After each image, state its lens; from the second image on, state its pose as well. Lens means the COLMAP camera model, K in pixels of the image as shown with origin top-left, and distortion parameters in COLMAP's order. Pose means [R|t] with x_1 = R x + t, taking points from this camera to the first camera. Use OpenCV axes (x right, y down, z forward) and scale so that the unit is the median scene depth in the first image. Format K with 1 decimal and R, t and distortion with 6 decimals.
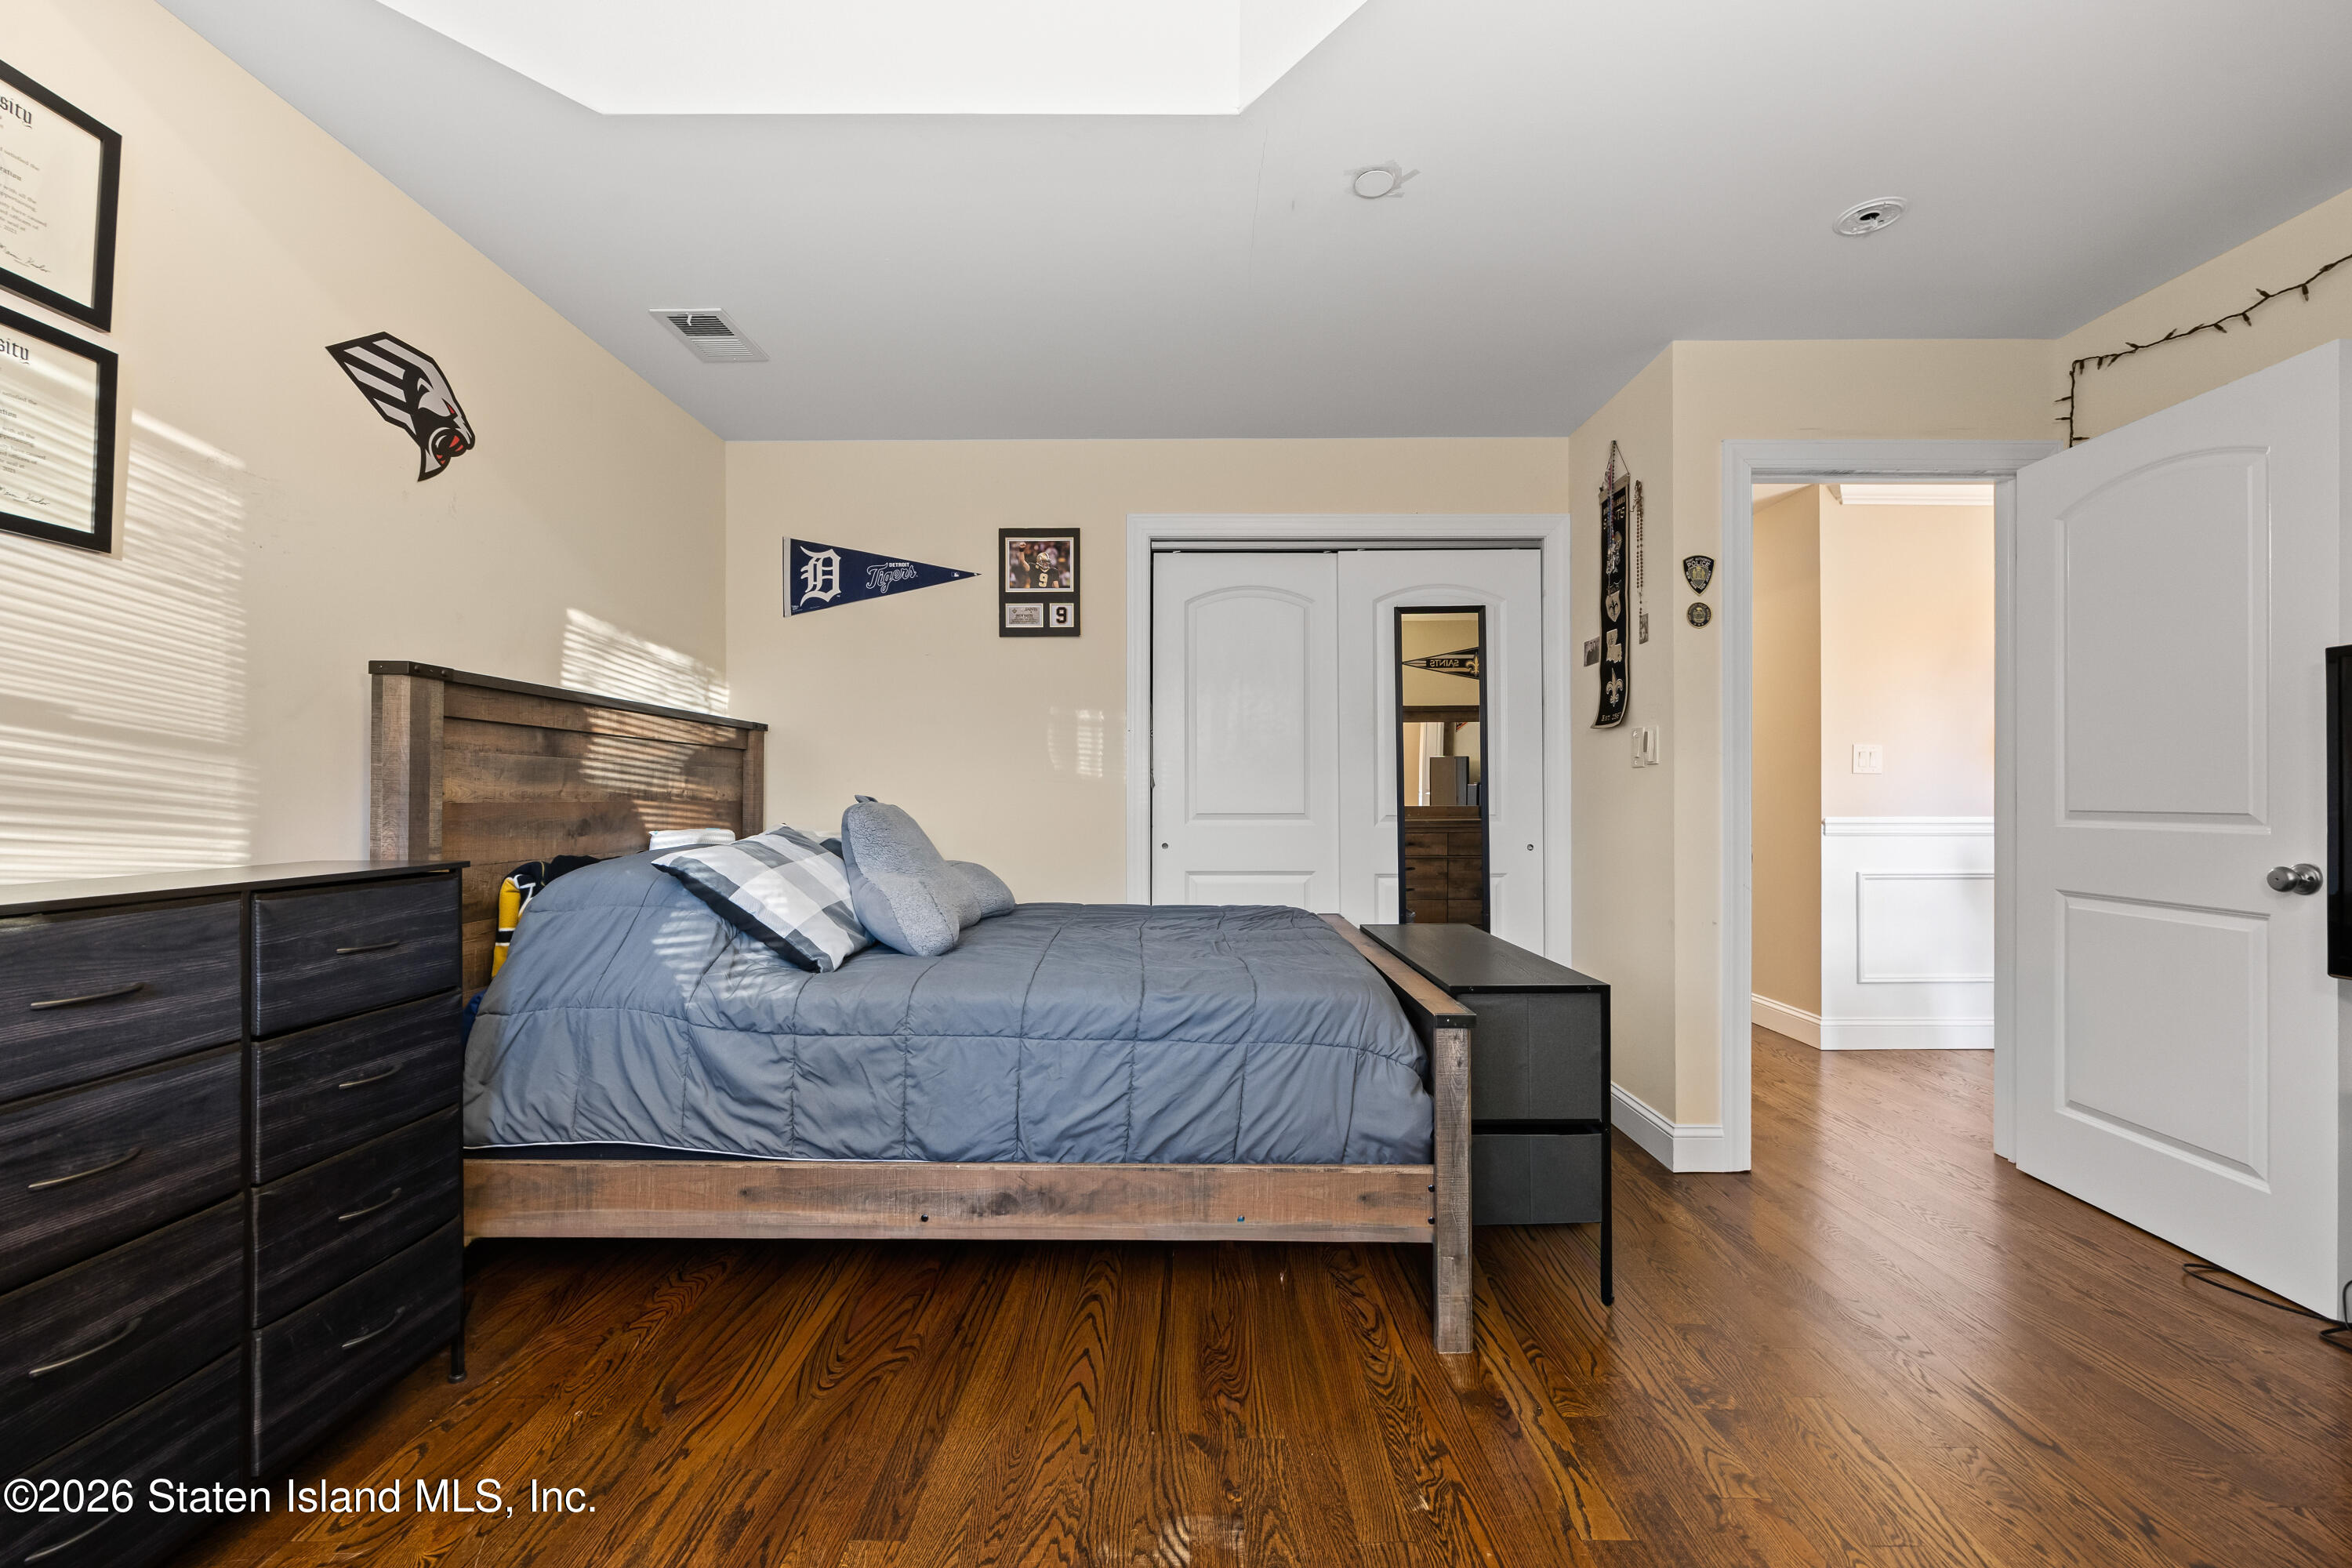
lens RADIAL K [[950.9, 0, 1176.8], [0, 950.9, 788.0], [0, 0, 1]] dist [-0.005135, 0.000929]
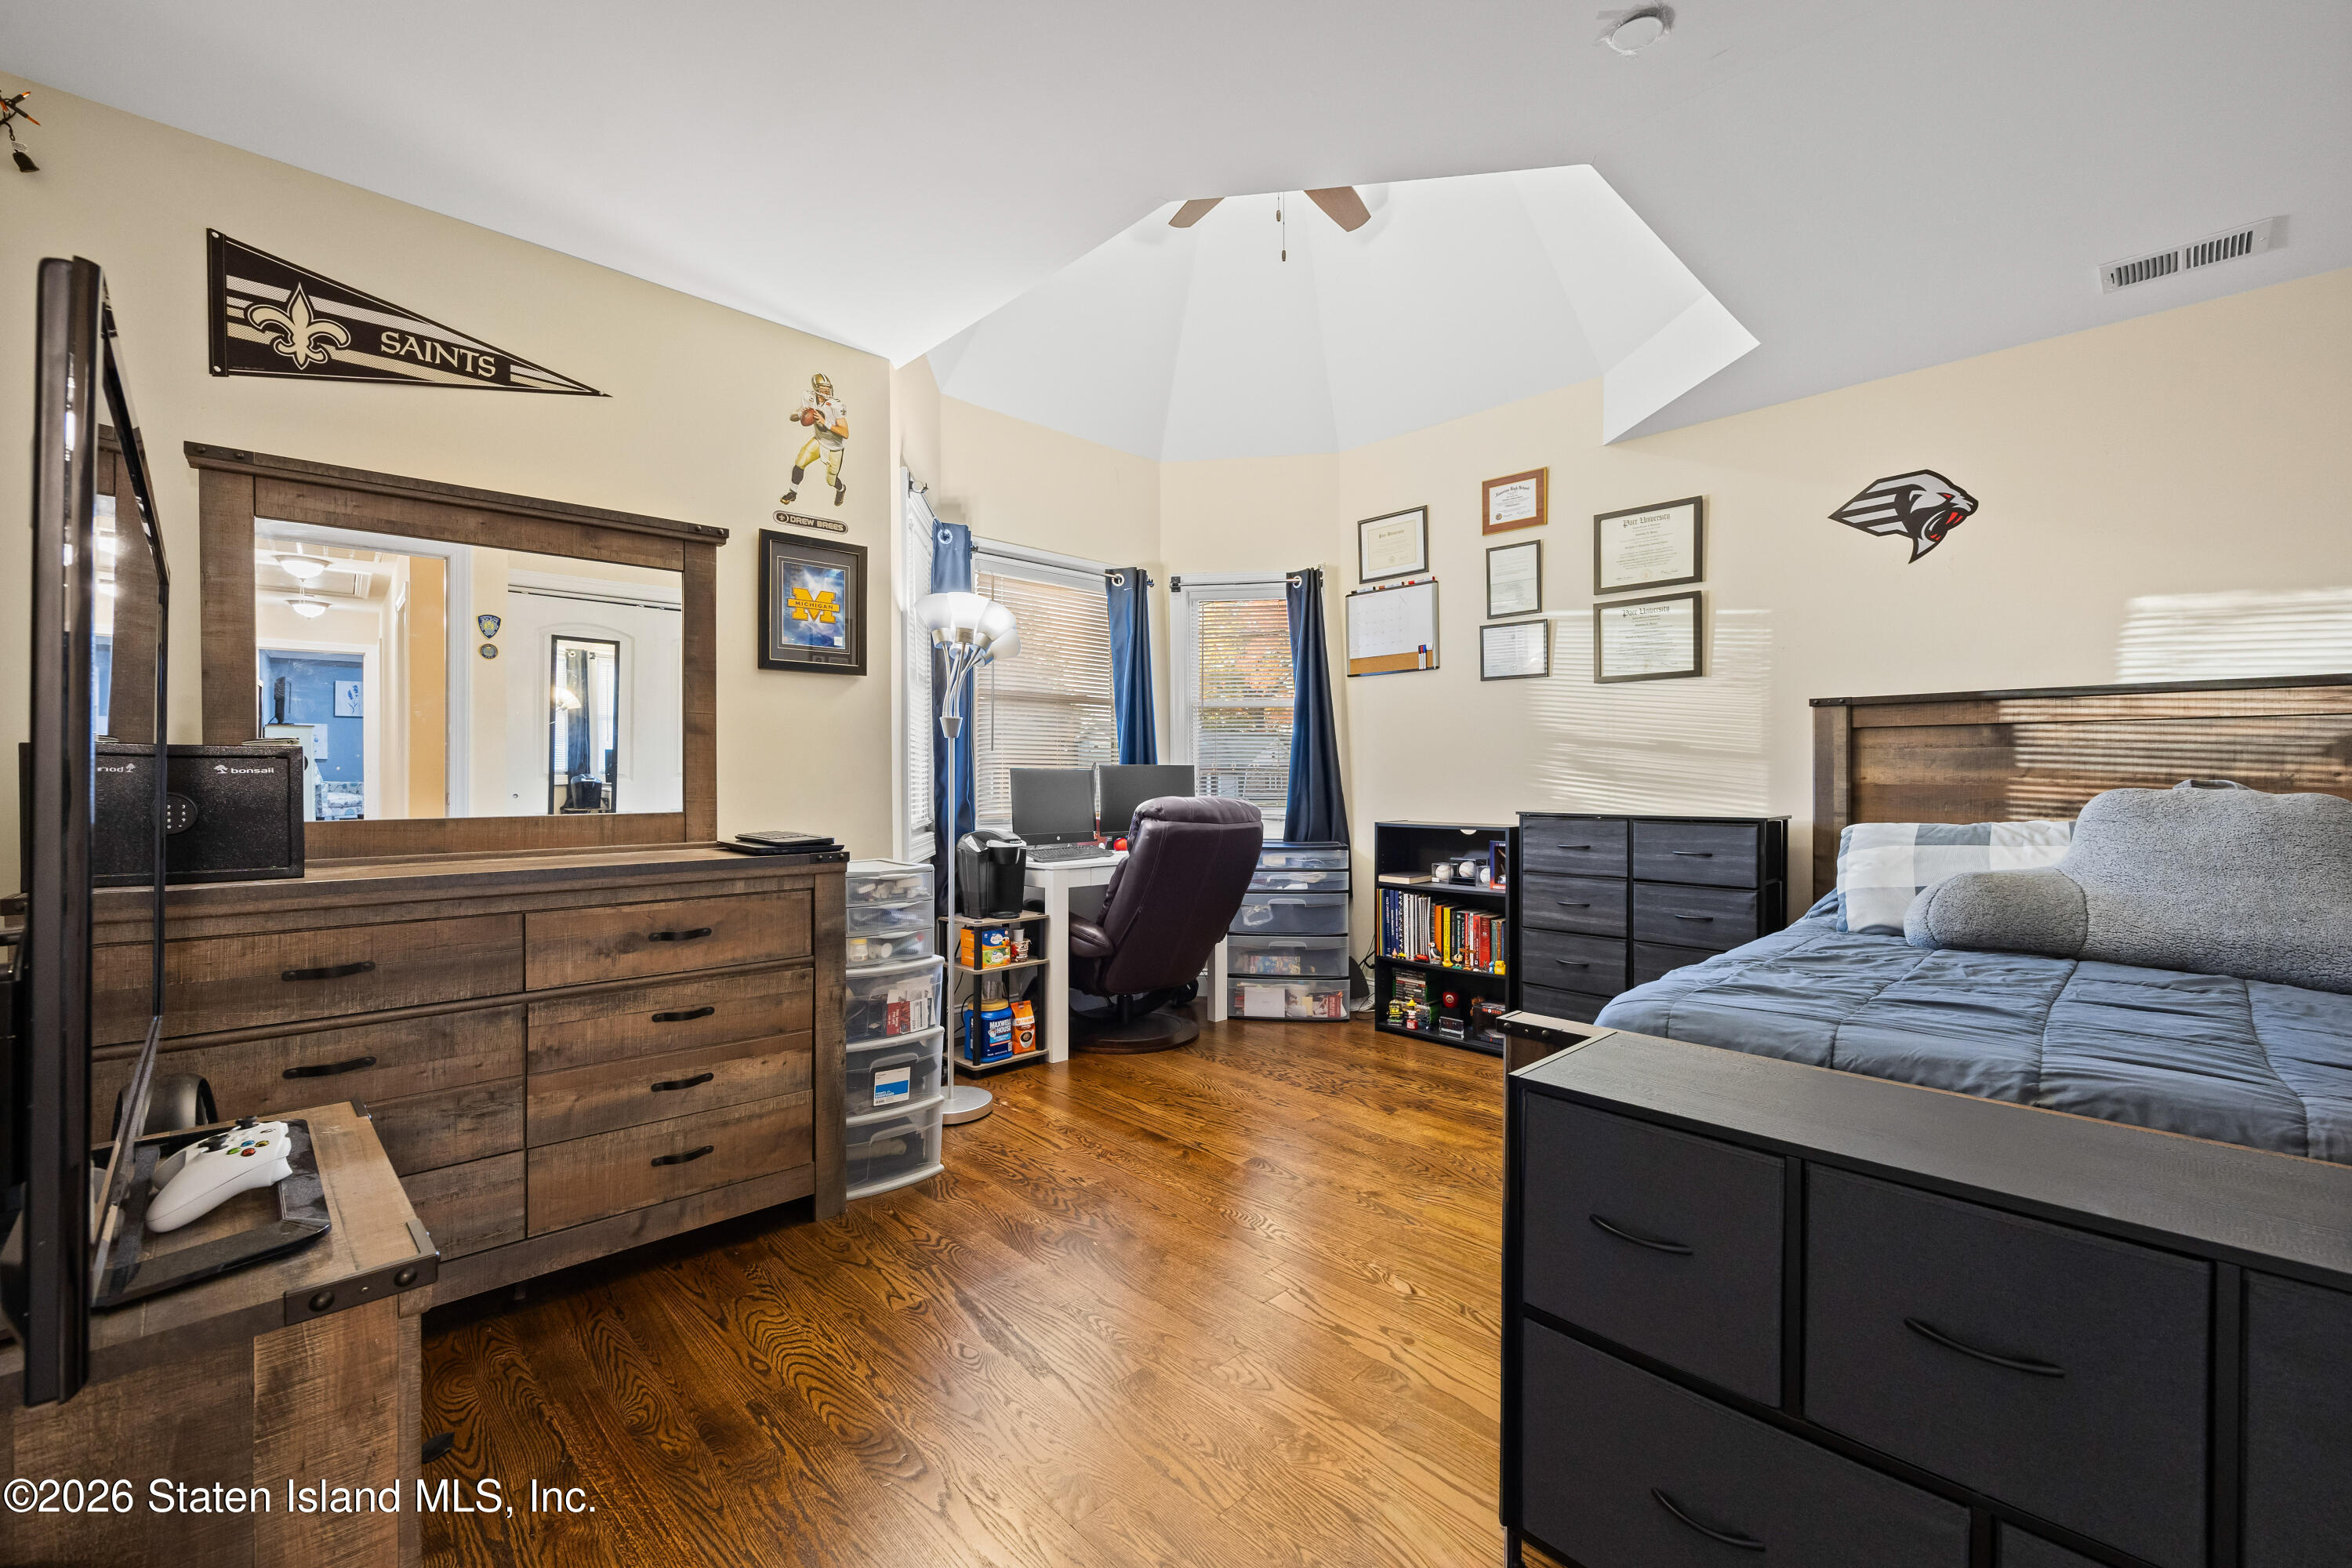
lens RADIAL K [[950.9, 0, 1178.6], [0, 950.9, 775.7], [0, 0, 1]] dist [-0.005135, 0.000929]
pose [[-0.714556, -0.000128, -0.699578, 1.083771], [0.007422, 0.999942, -0.007763, 0.005443], [0.699539, -0.010739, -0.714514, 1.329147]]
